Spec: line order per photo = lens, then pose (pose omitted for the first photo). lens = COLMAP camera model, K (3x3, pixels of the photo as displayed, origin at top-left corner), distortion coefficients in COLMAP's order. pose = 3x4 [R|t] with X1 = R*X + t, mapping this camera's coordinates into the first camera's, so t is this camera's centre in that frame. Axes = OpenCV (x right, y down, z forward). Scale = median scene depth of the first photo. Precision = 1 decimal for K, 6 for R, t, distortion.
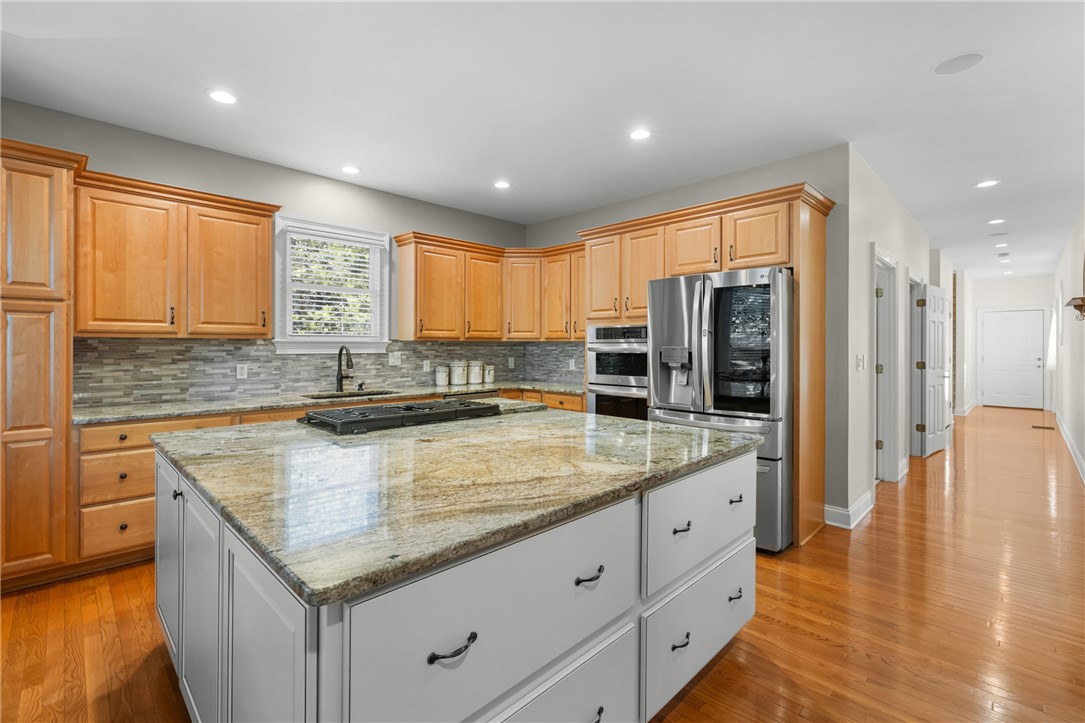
lens RADIAL K [[483.7, 0, 540.8], [0, 483.7, 344.1], [0, 0, 1]] dist [0.000004, -0.000023]
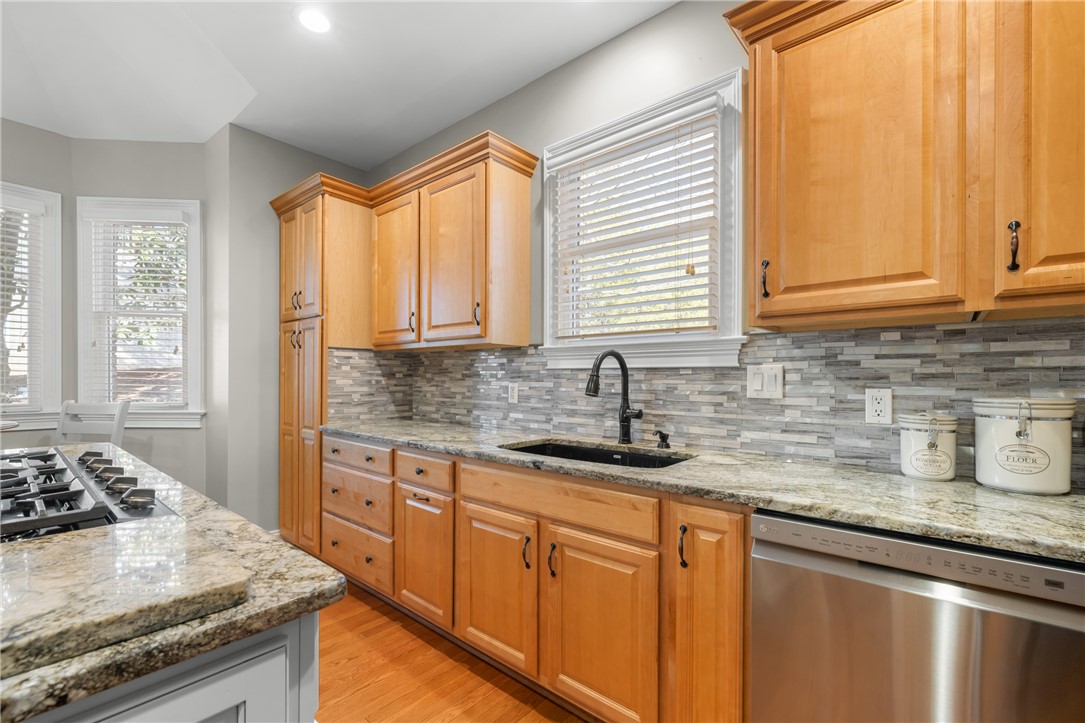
lens RADIAL K [[468.6, 0, 539.5], [0, 468.6, 375.9], [0, 0, 1]] dist [-0.000763, -0.000139]
pose [[0.077924, -0.003654, -0.996953, 0.057901], [0.001770, 0.999992, -0.003527, 0.027779], [0.996958, -0.001490, 0.077930, 0.811745]]
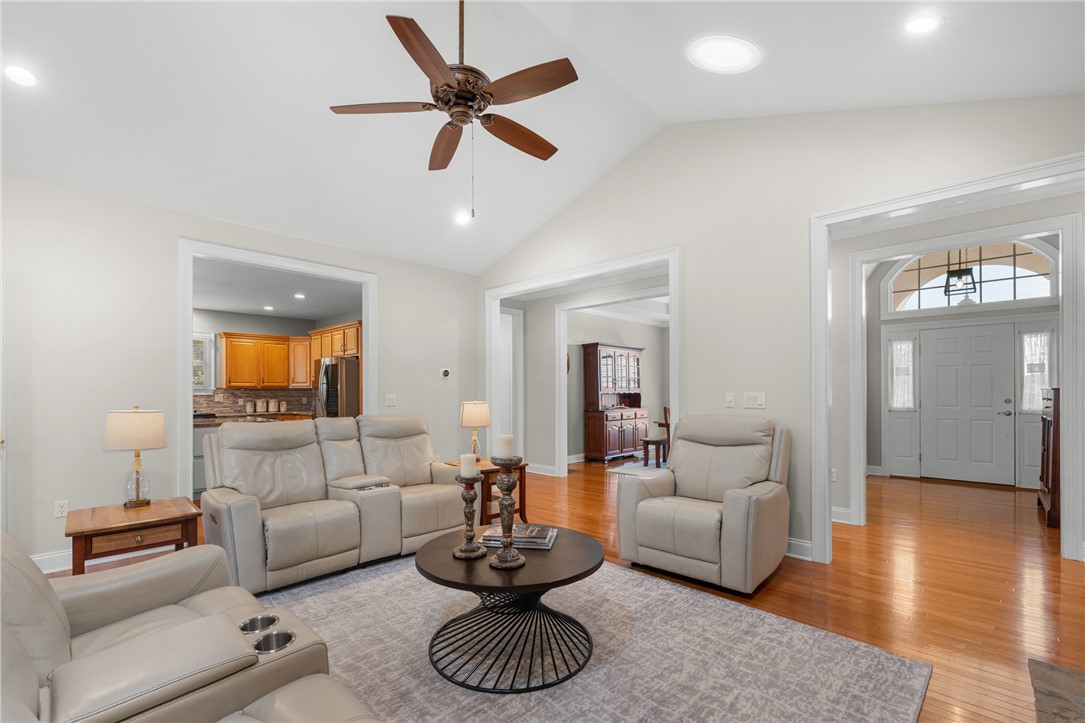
lens RADIAL K [[468.6, 0, 539.5], [0, 468.6, 375.9], [0, 0, 1]] dist [-0.000763, -0.000139]
pose [[0.999921, -0.002447, 0.012299, 0.945207], [0.002747, 0.999698, -0.024419, -0.007168], [-0.012235, 0.024451, 0.999626, -0.857913]]
